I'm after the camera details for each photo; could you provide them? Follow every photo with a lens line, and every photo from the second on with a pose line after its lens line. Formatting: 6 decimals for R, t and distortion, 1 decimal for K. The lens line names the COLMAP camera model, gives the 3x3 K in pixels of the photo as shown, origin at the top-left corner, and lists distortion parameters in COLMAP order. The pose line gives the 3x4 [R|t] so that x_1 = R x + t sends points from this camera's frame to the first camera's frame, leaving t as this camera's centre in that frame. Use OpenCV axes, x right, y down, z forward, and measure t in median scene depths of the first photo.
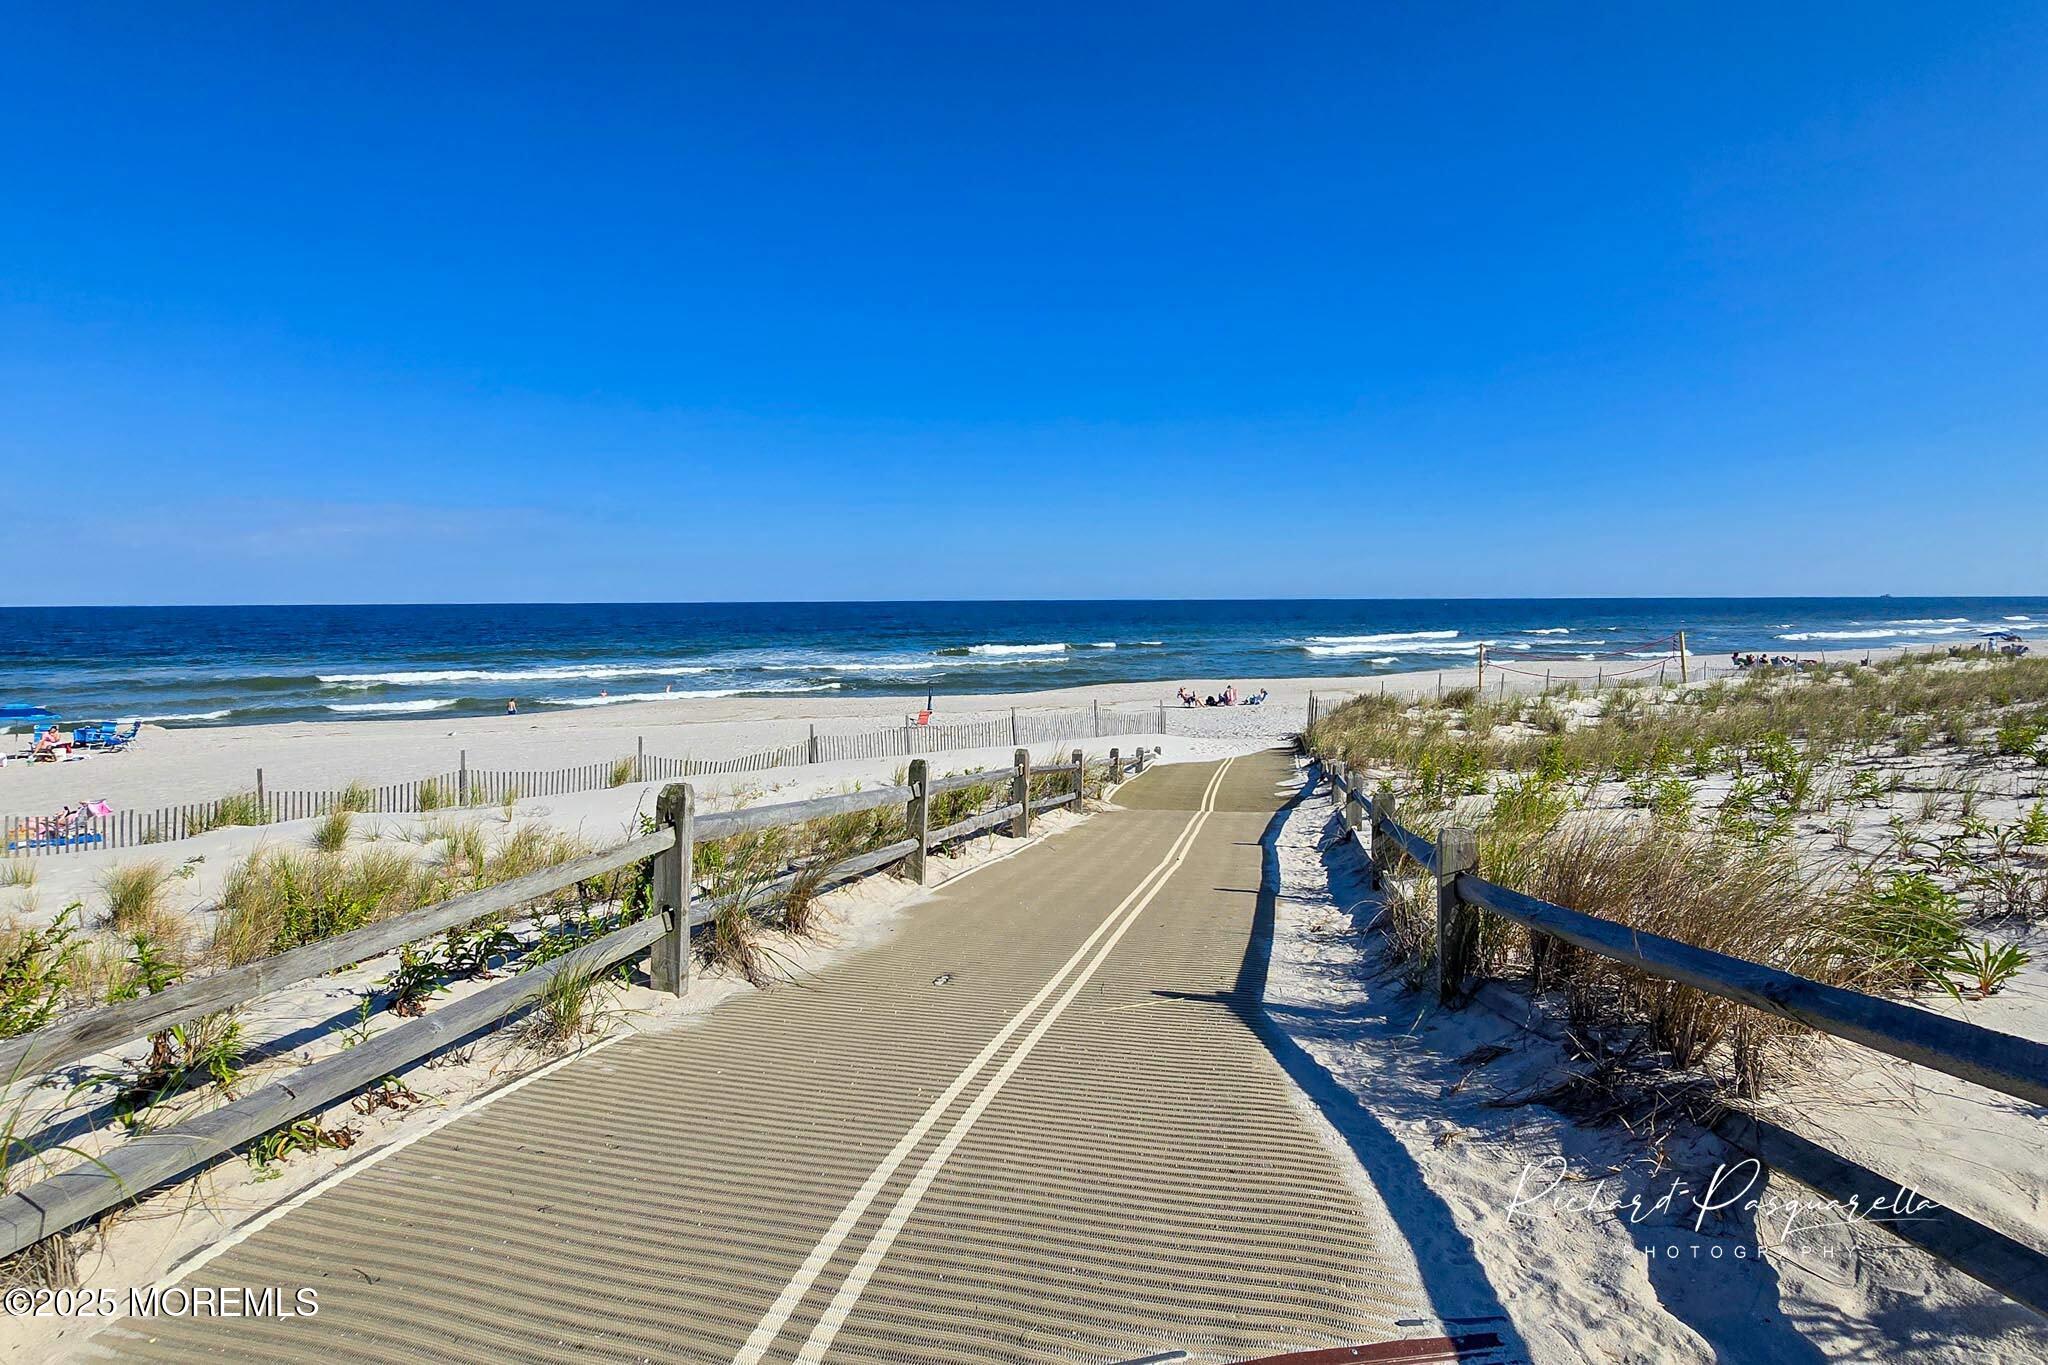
lens RADIAL K [[991.3, 0, 1016.6], [0, 991.3, 682.4], [0, 0, 1]] dist [0.002339, -0.003390]
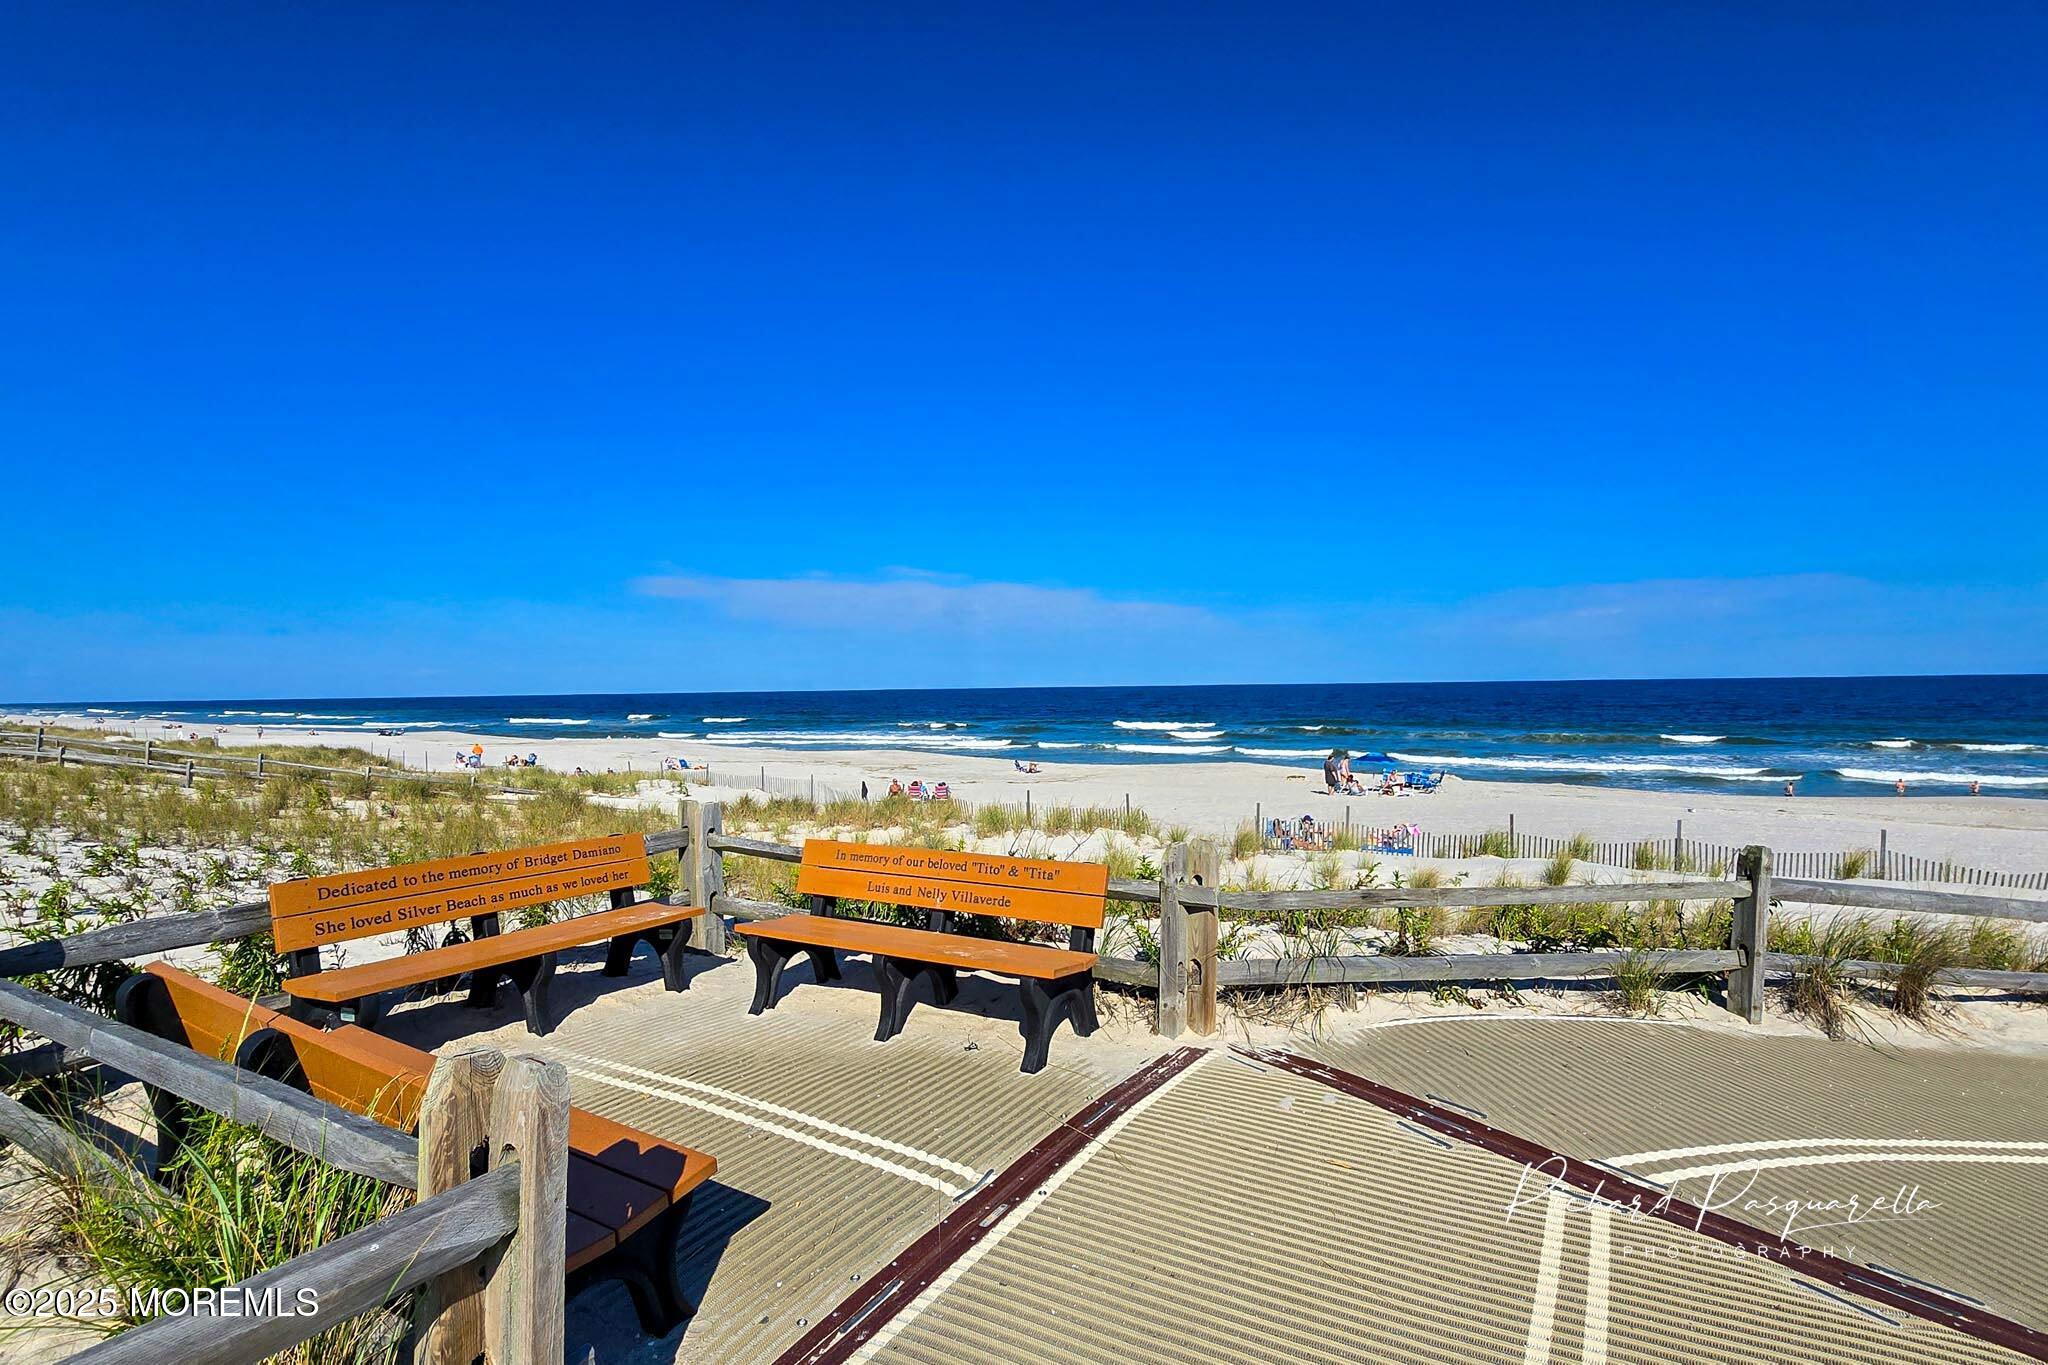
lens RADIAL K [[991.3, 0, 1020.0], [0, 991.3, 682.6], [0, 0, 1]] dist [0.002339, -0.003390]
pose [[0.418128, -0.002734, -0.908384, 0.378430], [-0.062748, 0.997520, -0.031885, -0.001442], [0.906218, 0.070332, 0.416920, -0.330819]]
